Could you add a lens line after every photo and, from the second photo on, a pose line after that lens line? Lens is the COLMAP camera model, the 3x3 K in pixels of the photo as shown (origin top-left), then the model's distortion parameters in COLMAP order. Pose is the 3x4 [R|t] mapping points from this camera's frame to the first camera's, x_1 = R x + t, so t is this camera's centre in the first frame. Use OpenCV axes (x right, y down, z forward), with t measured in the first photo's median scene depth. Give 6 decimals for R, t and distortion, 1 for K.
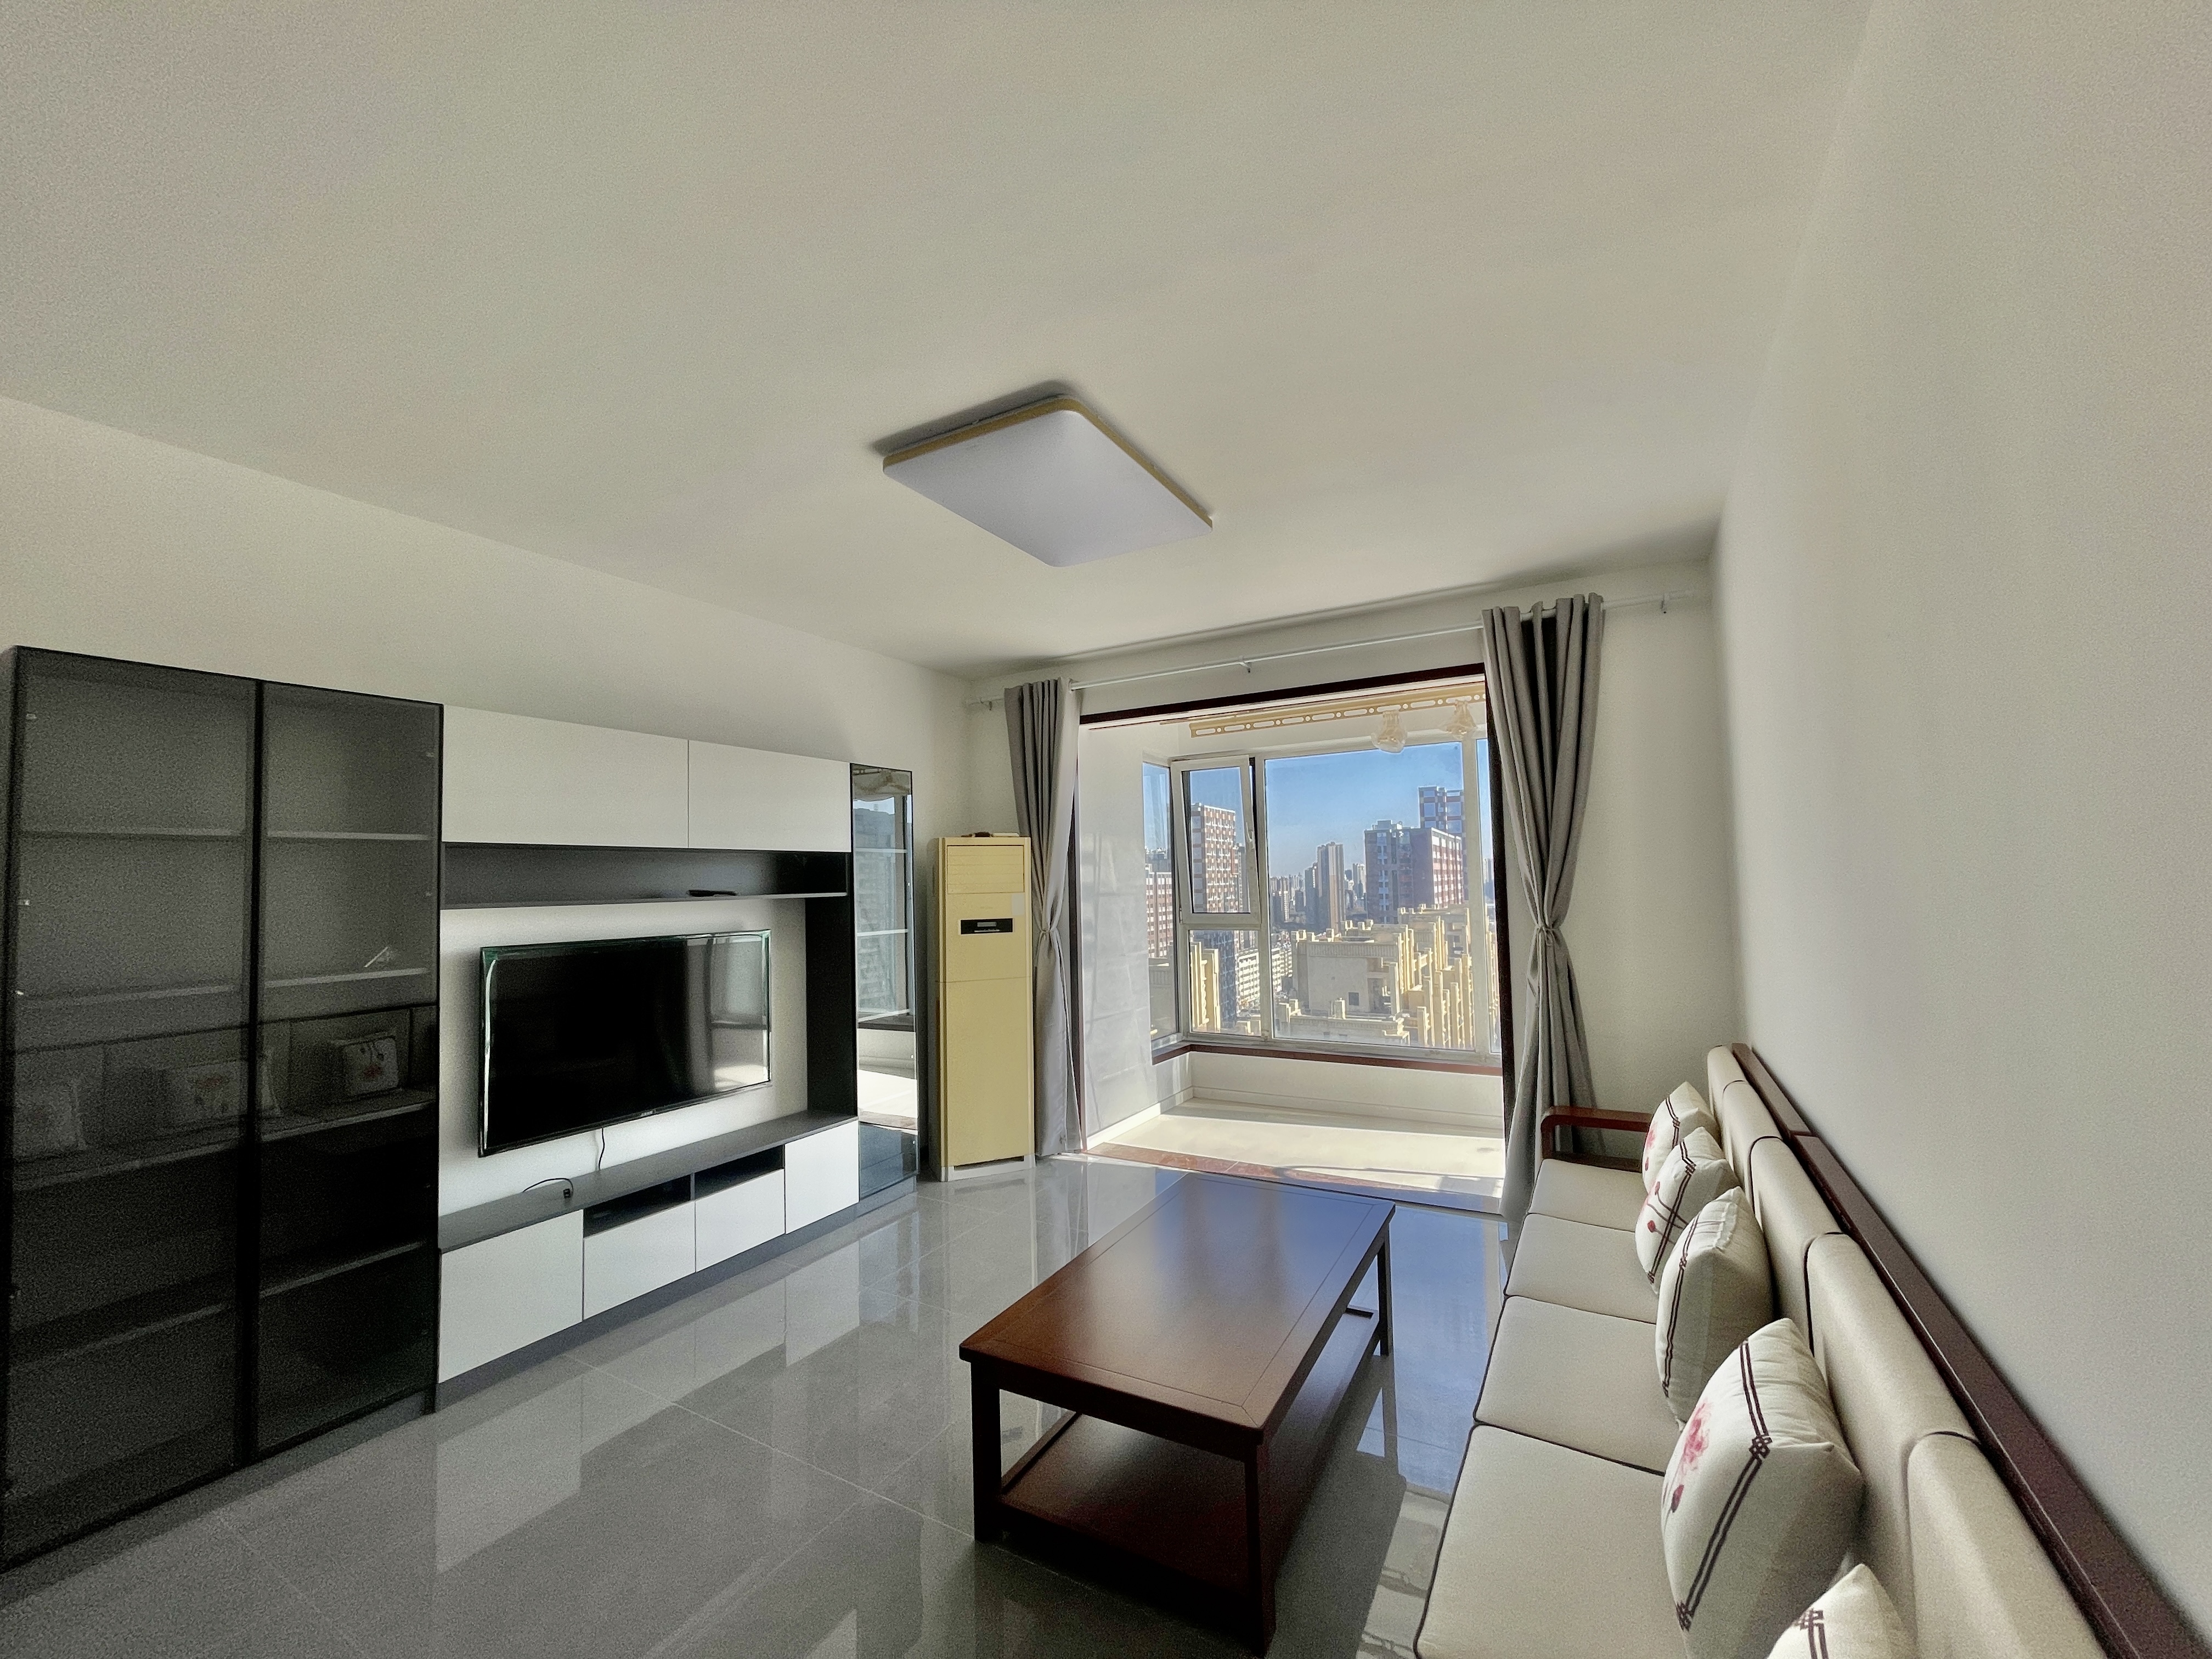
lens RADIAL K [[885.5, 0, 1098.7], [0, 885.5, 832.0], [0, 0, 1]] dist [-0.007931, 0.002176]
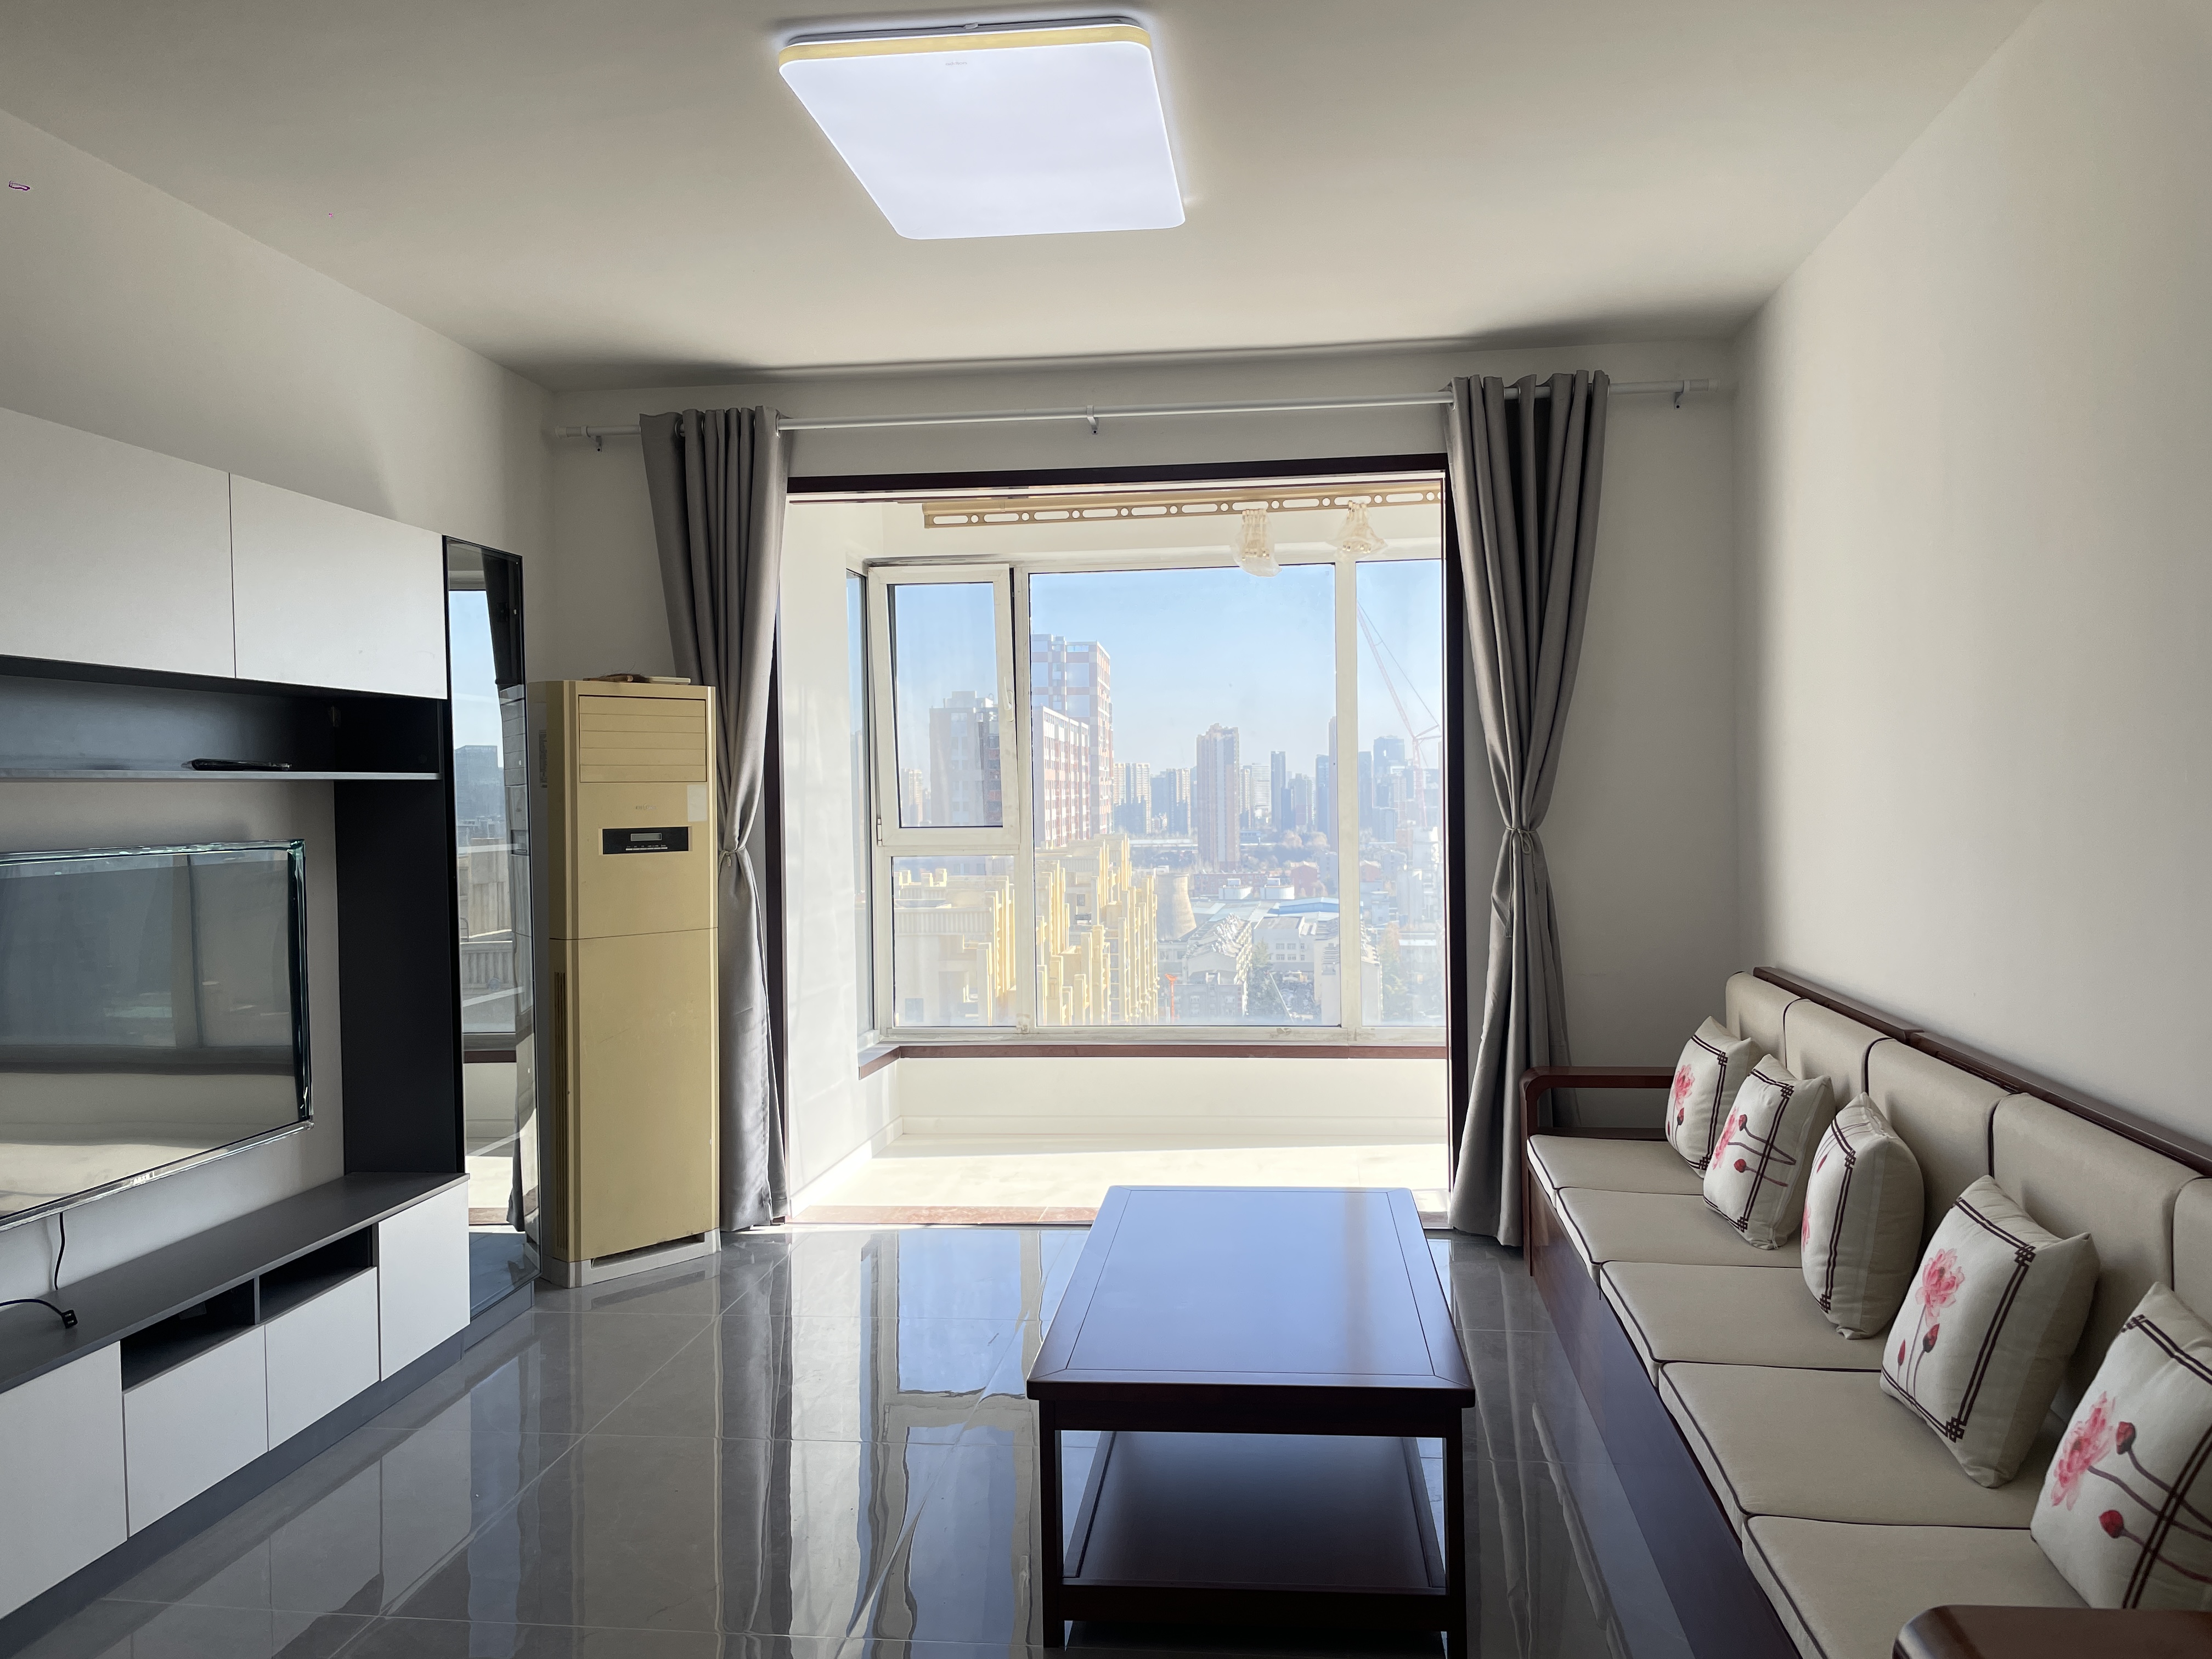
lens RADIAL K [[1666.6, 0, 1122.4], [0, 1666.6, 807.2], [0, 0, 1]] dist [0.060256, -0.078698]
pose [[0.918573, 0.003971, 0.395231, -0.341297], [-0.027984, 0.998093, 0.055012, 0.022700], [-0.394259, -0.061593, 0.916933, -0.132305]]
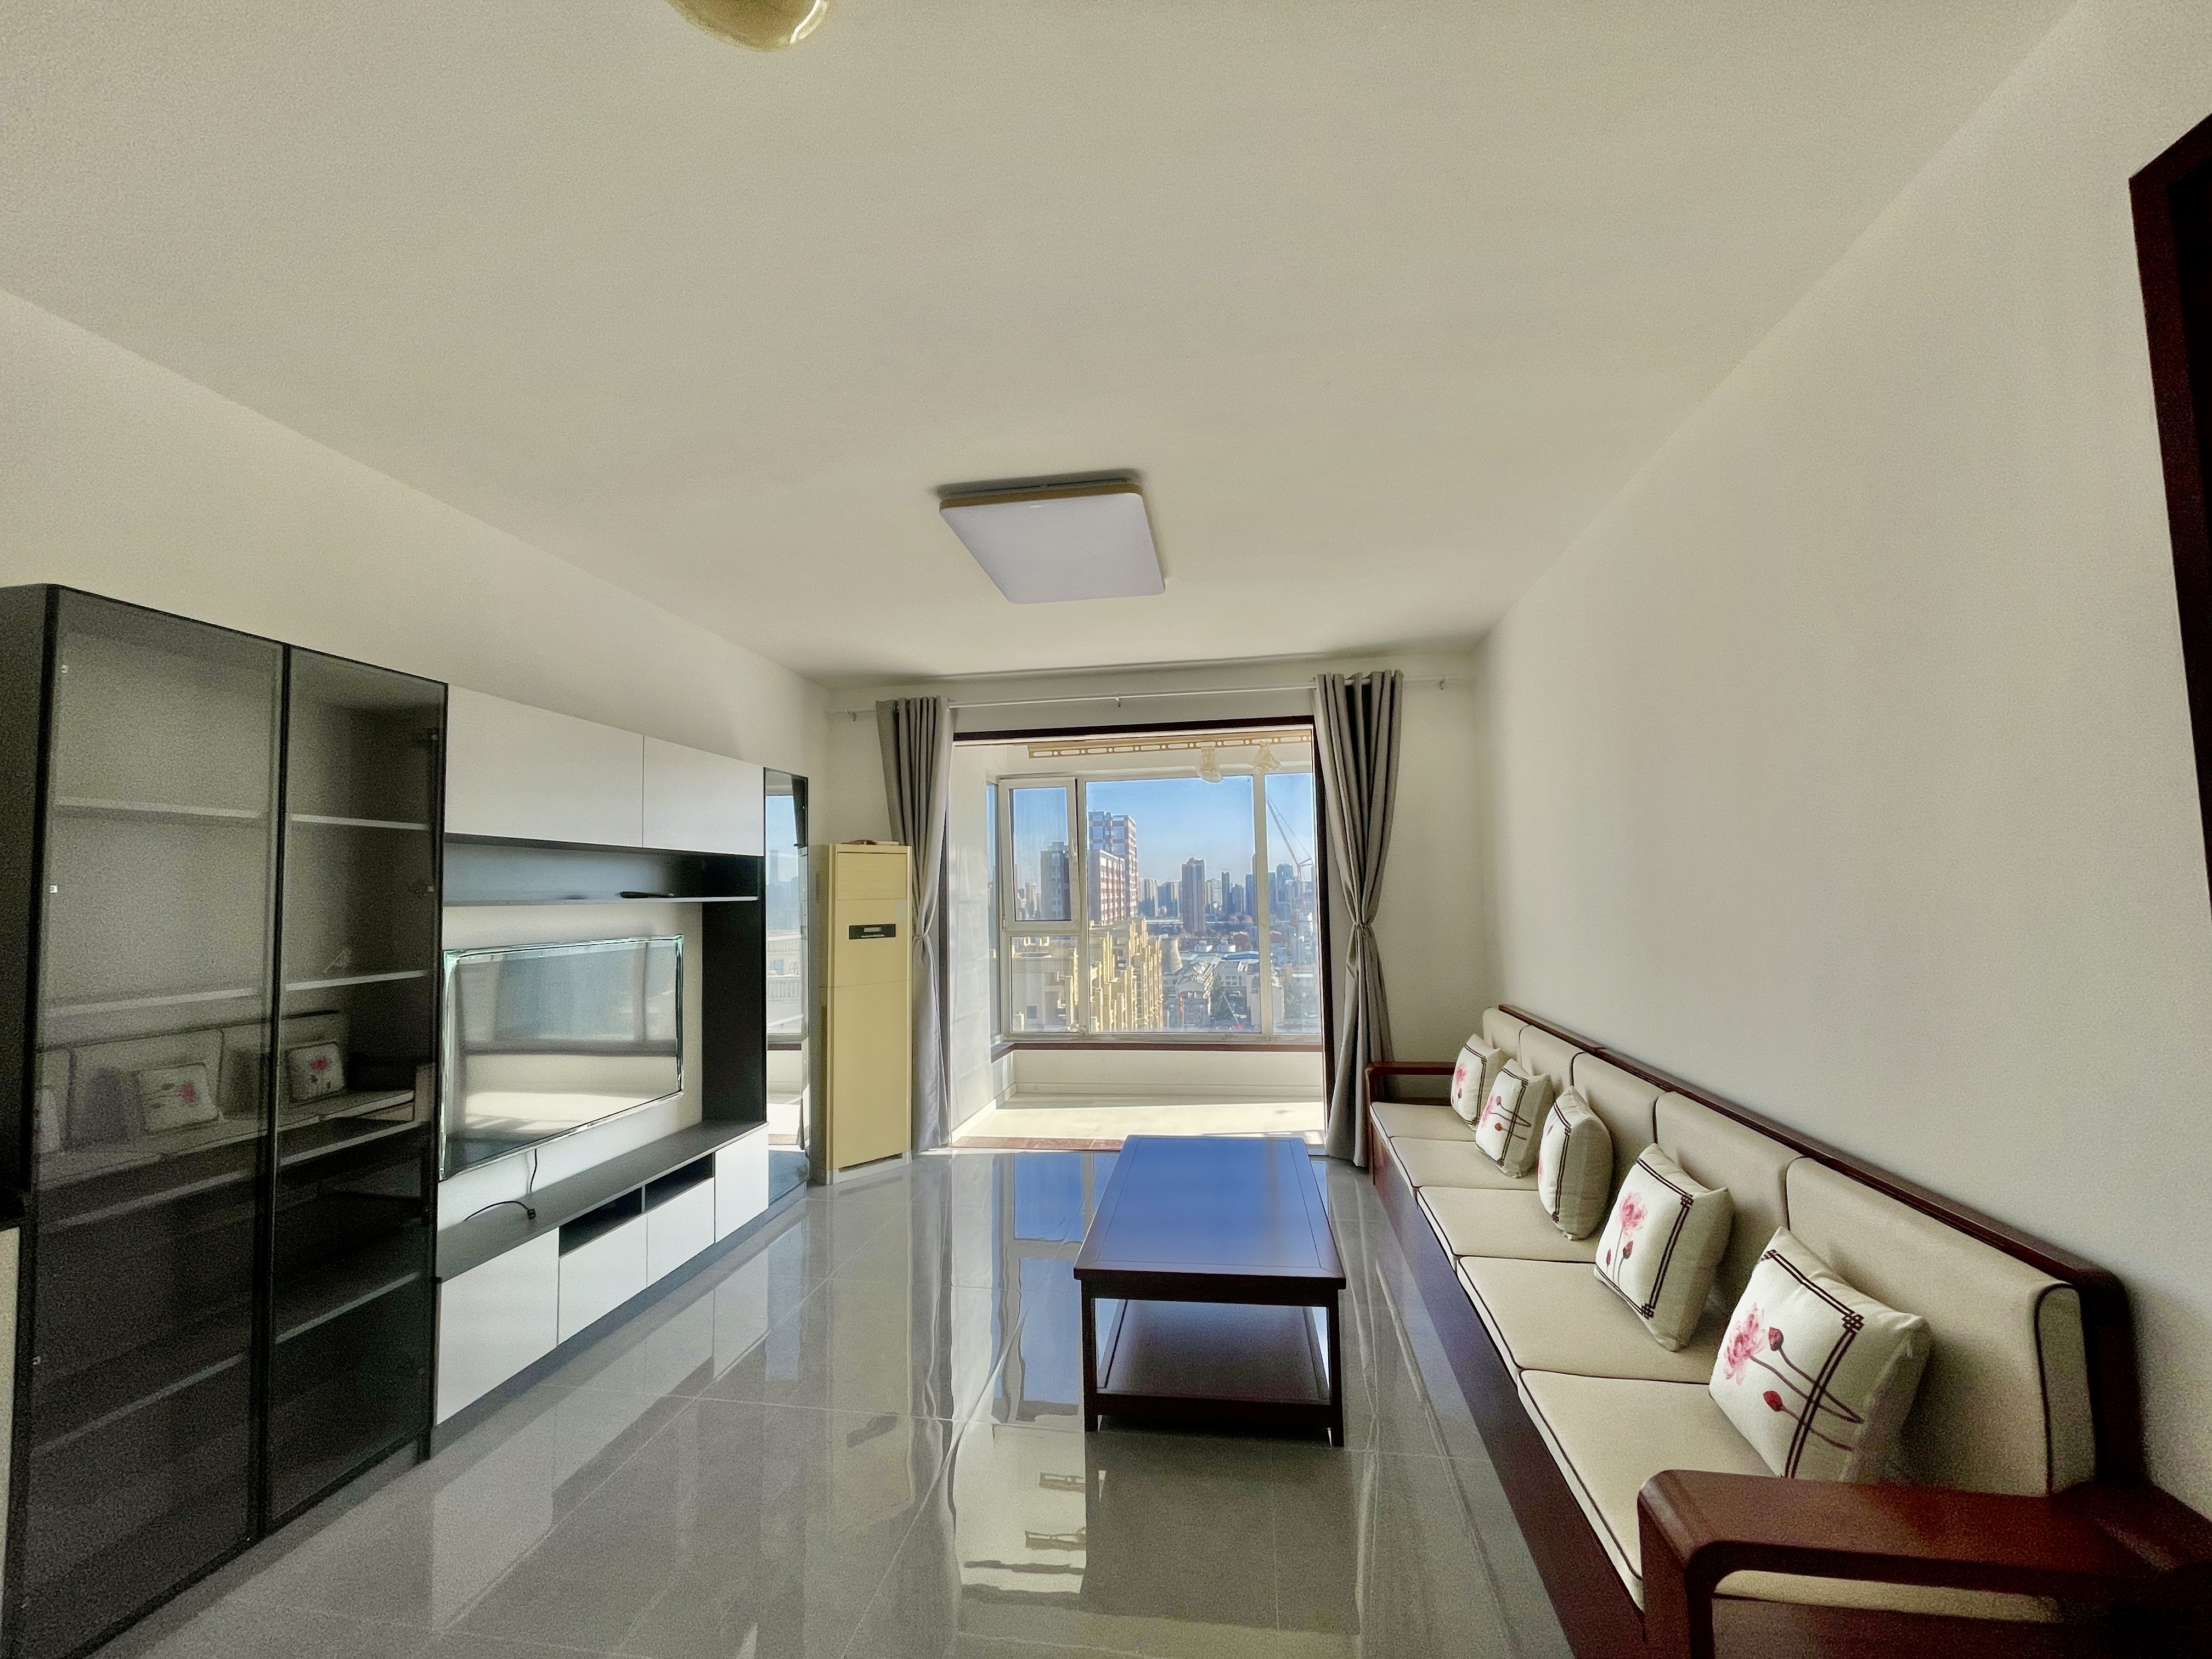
lens RADIAL K [[885.5, 0, 1100.8], [0, 885.5, 827.7], [0, 0, 1]] dist [-0.007931, 0.002176]
pose [[0.936007, 0.030382, 0.350667, -0.306300], [-0.021700, 0.999354, -0.028662, 0.012411], [-0.351311, 0.019218, 0.936062, -0.074928]]
